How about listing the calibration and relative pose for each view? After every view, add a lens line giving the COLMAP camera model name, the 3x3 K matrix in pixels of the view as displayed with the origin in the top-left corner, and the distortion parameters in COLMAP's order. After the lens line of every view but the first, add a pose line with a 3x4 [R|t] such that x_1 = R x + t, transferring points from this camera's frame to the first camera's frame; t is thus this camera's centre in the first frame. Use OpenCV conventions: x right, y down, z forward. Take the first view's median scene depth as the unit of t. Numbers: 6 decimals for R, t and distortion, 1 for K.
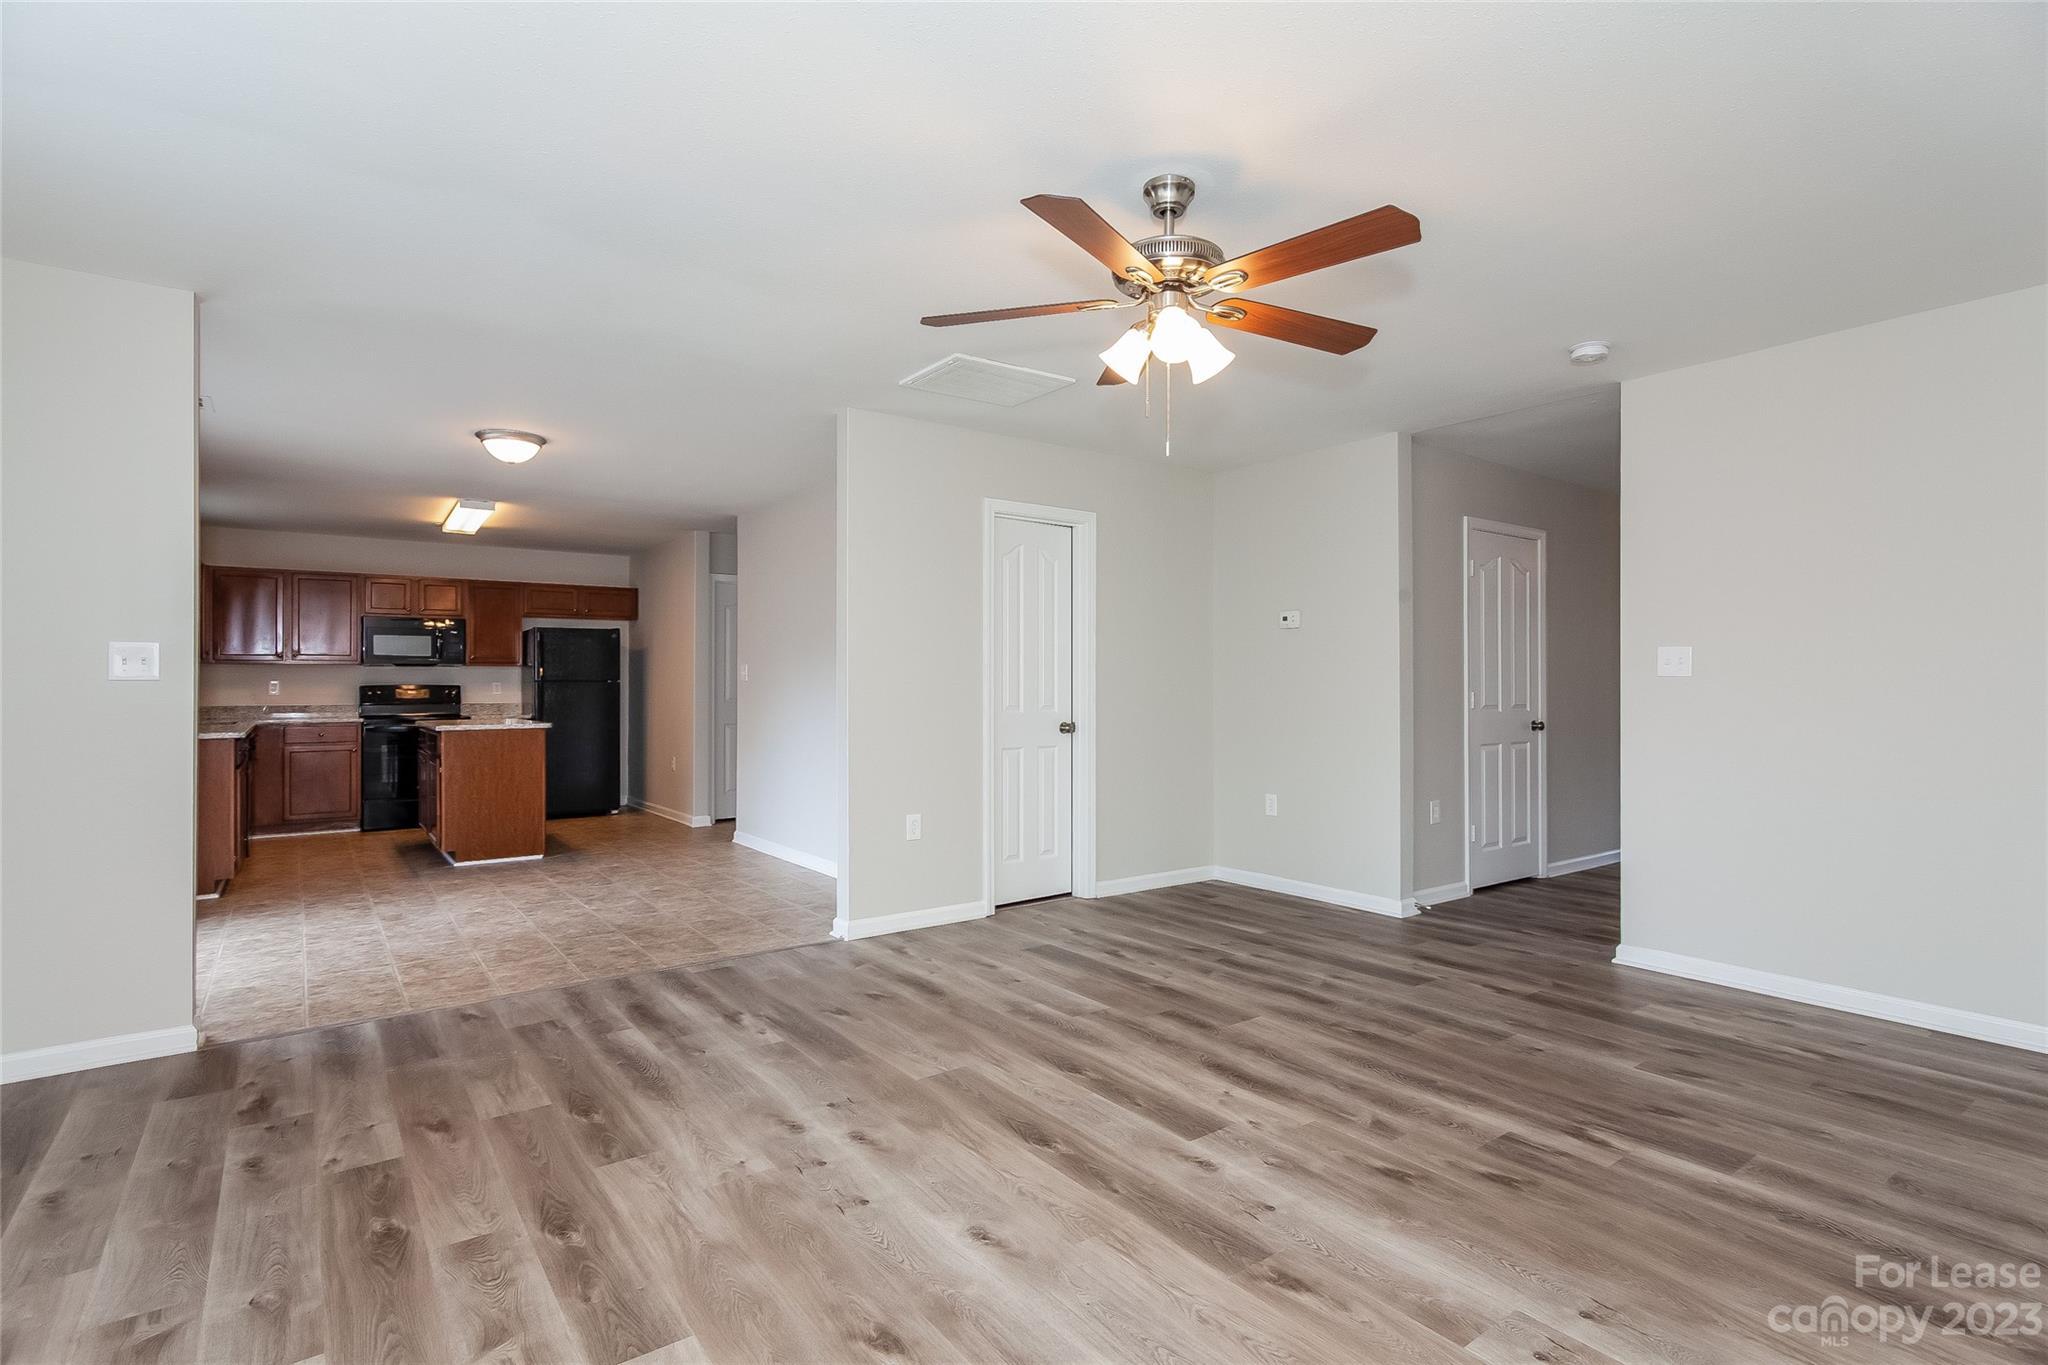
lens RADIAL K [[995.5, 0, 1024.0], [0, 995.5, 682.5], [0, 0, 1]] dist [0.003990, 0.000035]
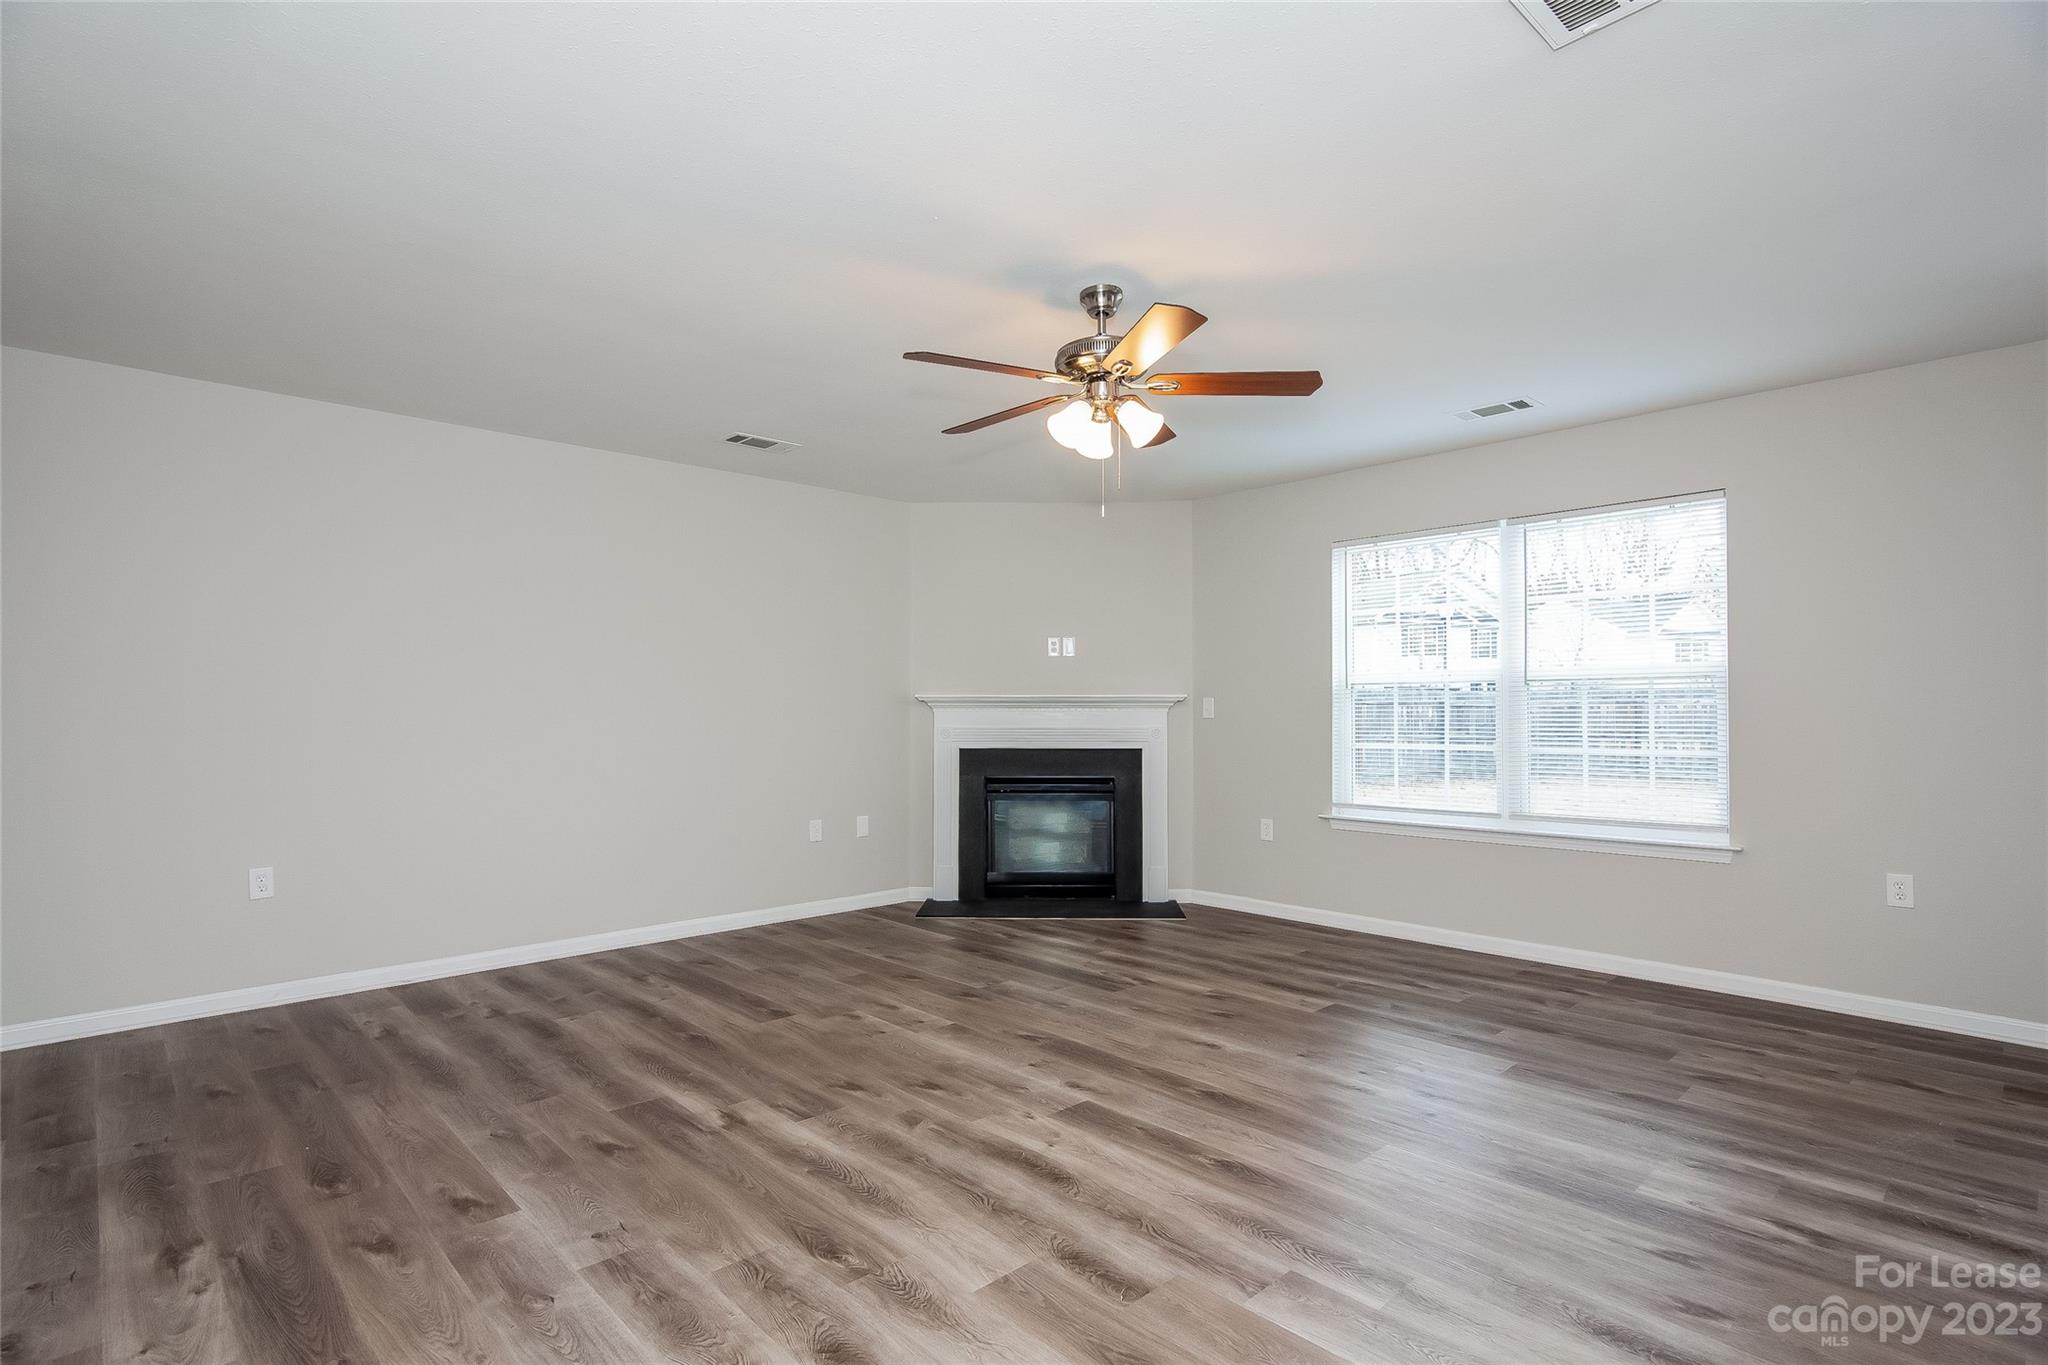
lens RADIAL K [[995.5, 0, 1024.0], [0, 995.5, 682.5], [0, 0, 1]] dist [0.003990, 0.000035]
pose [[-0.992559, -0.001932, -0.121747, 0.362984], [0.001552, 0.999592, -0.028514, 0.005198], [0.121752, -0.028491, -0.992152, 2.047617]]
